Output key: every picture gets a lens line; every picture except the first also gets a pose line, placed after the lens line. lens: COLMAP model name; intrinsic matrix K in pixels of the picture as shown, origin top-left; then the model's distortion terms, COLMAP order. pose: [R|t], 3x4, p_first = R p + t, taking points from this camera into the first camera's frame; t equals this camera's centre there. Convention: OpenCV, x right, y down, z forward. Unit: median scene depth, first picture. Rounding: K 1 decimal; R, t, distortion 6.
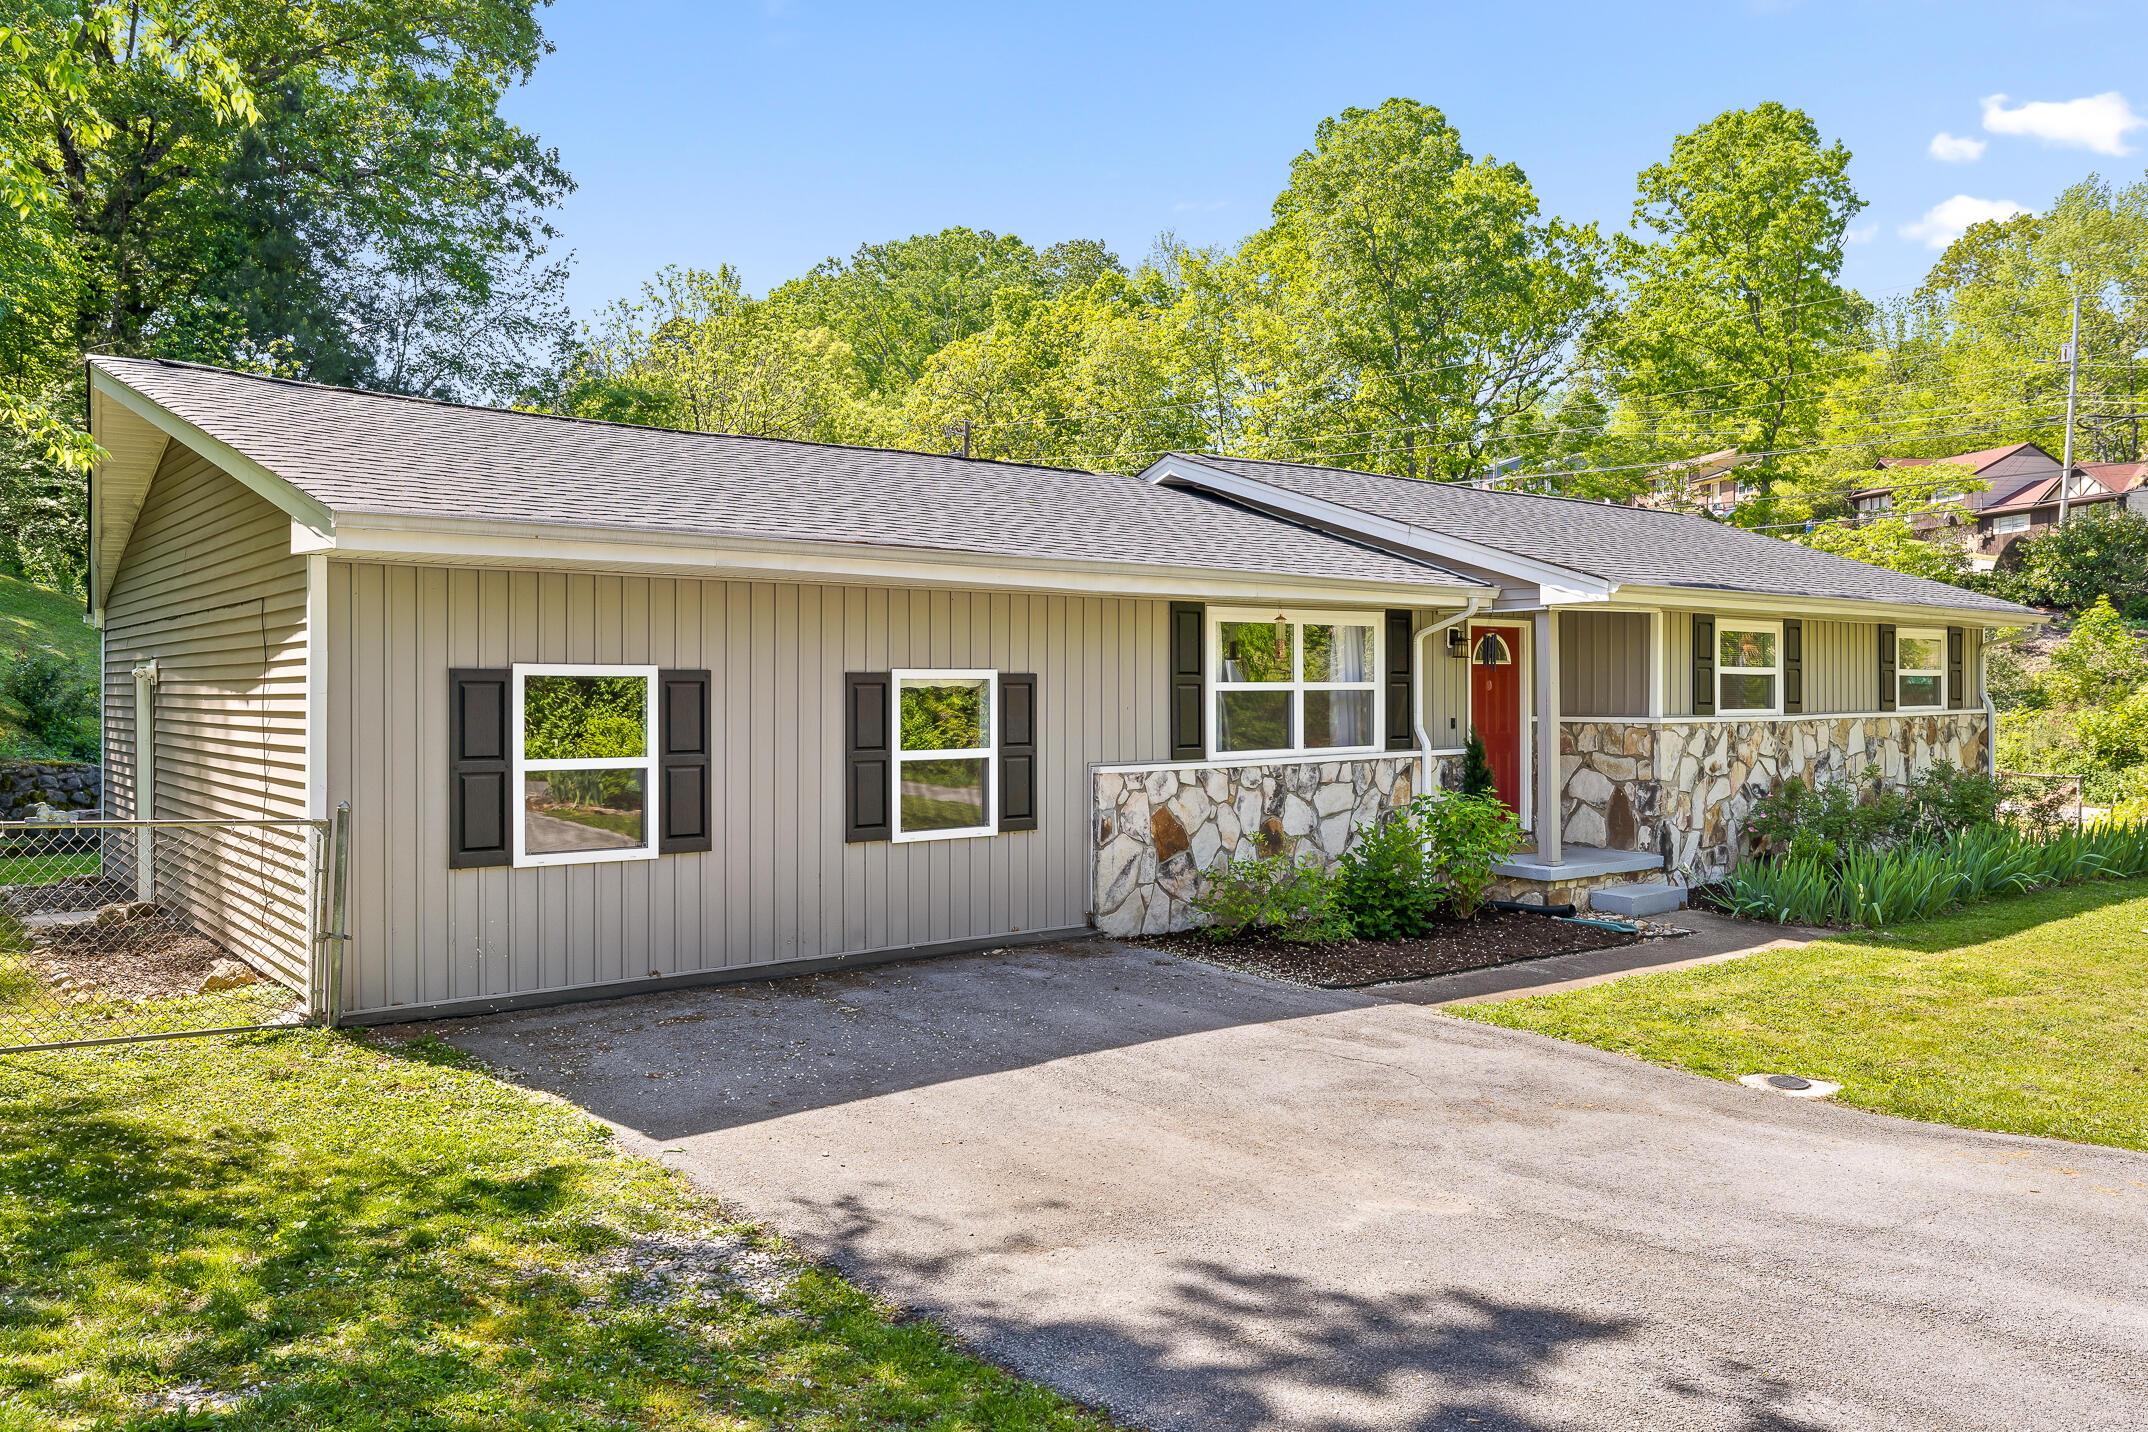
lens RADIAL K [[1572.1, 0, 1076.9], [0, 1572.1, 701.0], [0, 0, 1]] dist [0.009619, -0.003333]
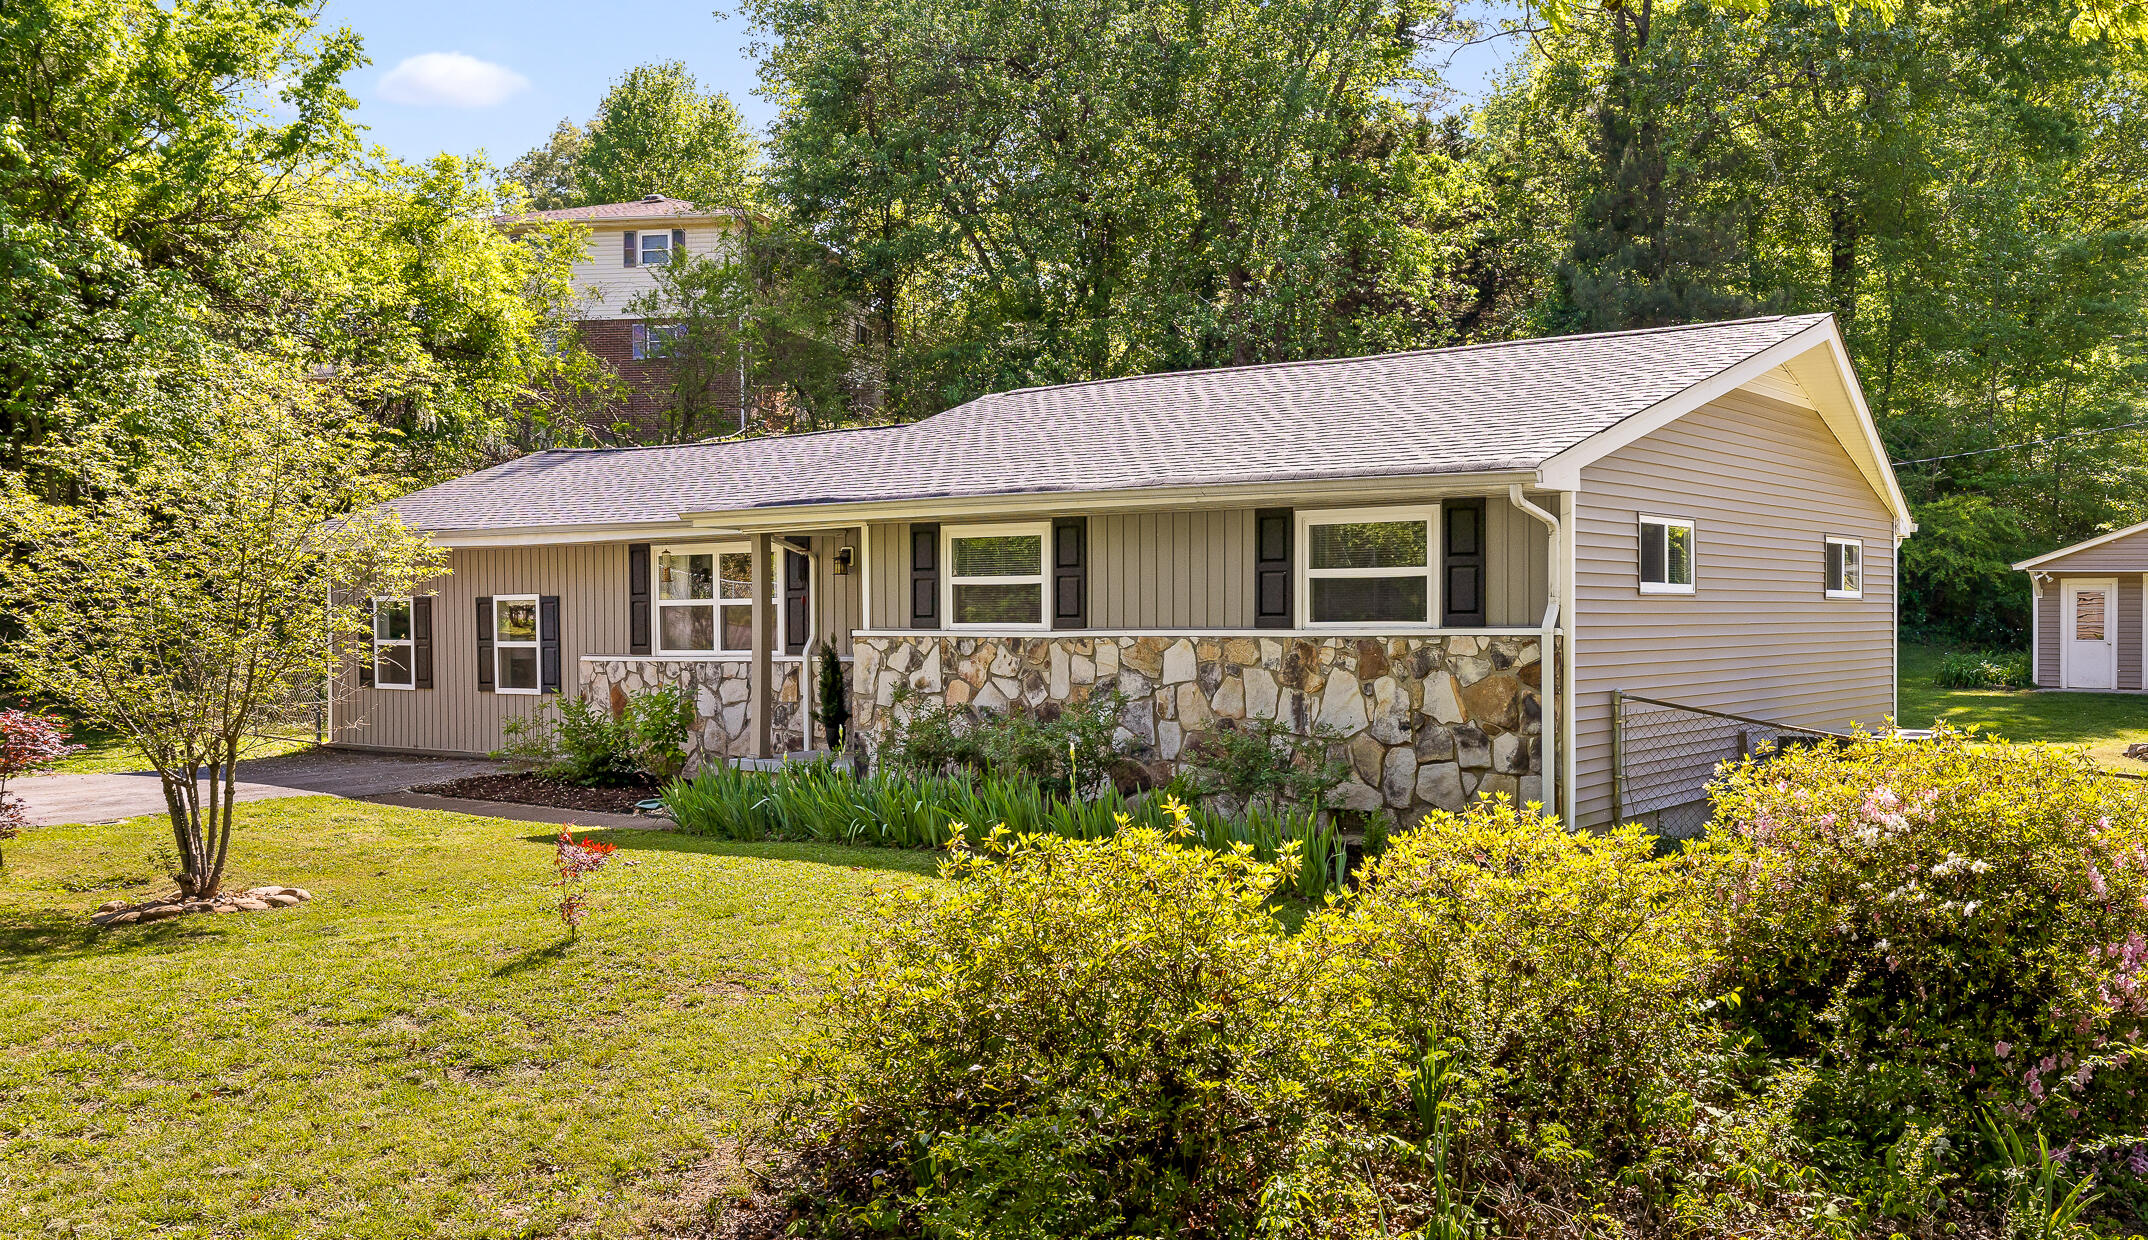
lens RADIAL K [[1896.4, 0, 1073.8], [0, 1896.4, 622.5], [0, 0, 1]] dist [0.002604, 0.000332]
pose [[0.239848, 0.006513, -0.970789, 1.680286], [0.001292, 0.999974, 0.007028, -0.002956], [0.970810, -0.002940, 0.239833, 0.888953]]
